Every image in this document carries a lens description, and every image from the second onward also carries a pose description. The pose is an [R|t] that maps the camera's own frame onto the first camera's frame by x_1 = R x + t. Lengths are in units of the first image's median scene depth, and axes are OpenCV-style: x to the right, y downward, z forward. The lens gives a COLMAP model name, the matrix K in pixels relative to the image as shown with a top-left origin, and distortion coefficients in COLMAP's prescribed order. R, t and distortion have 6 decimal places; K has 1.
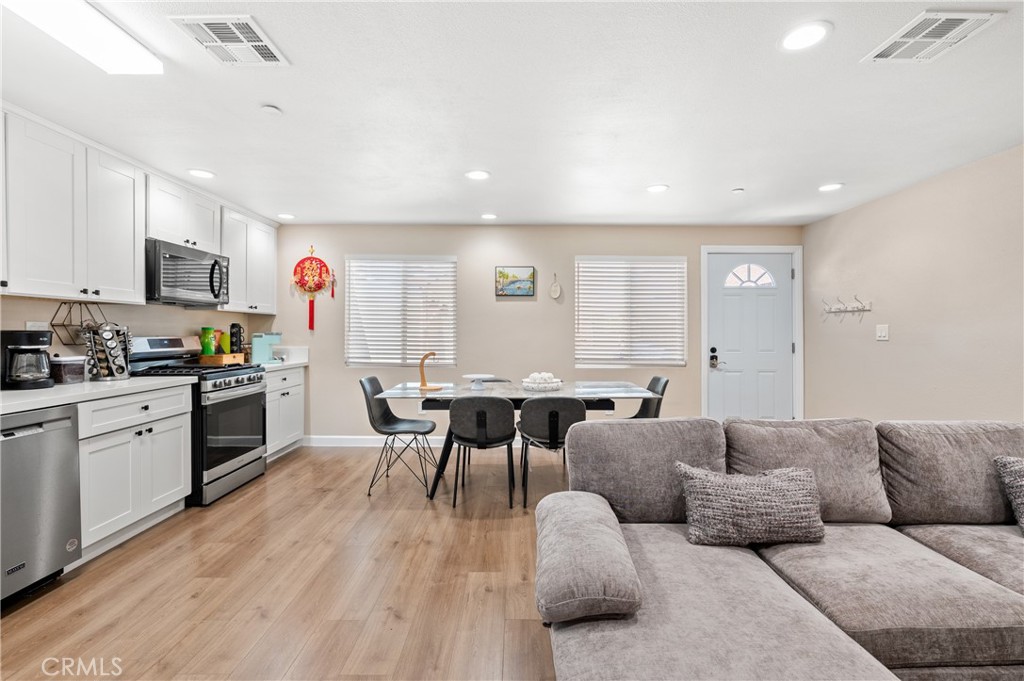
lens RADIAL K [[451.5, 0, 515.2], [0, 451.5, 332.4], [0, 0, 1]] dist [-0.004106, 0.001020]
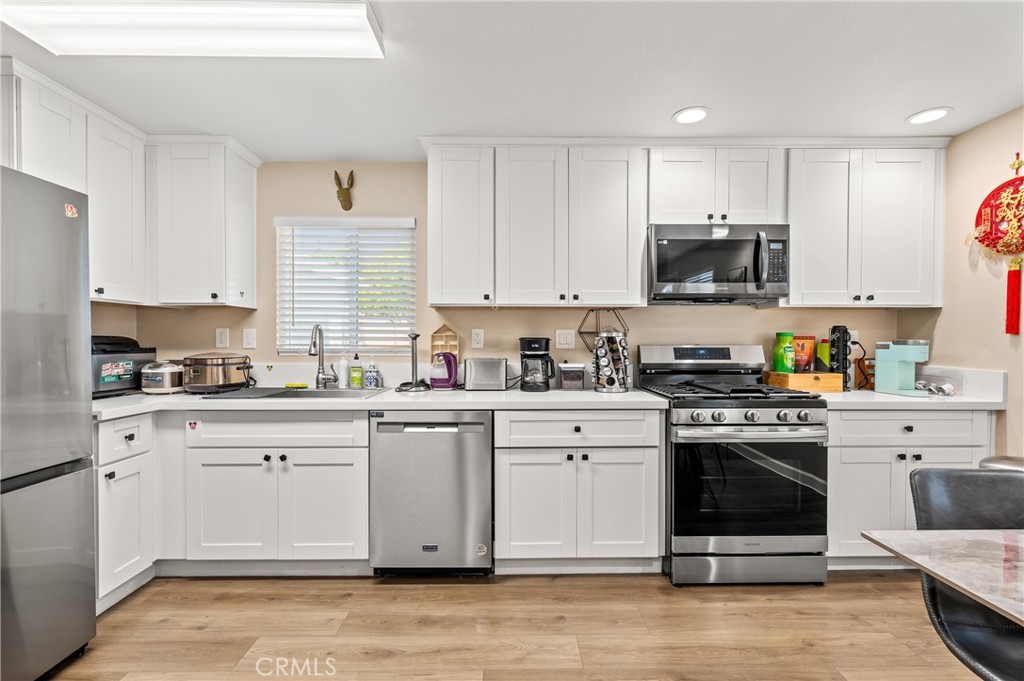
lens RADIAL K [[451.5, 0, 512.9], [0, 451.5, 344.4], [0, 0, 1]] dist [-0.004106, 0.001020]
pose [[0.007407, 0.009588, -0.999927, 0.009760], [-0.001976, 0.999952, 0.009573, 0.001164], [0.999971, 0.001905, 0.007426, 0.484730]]
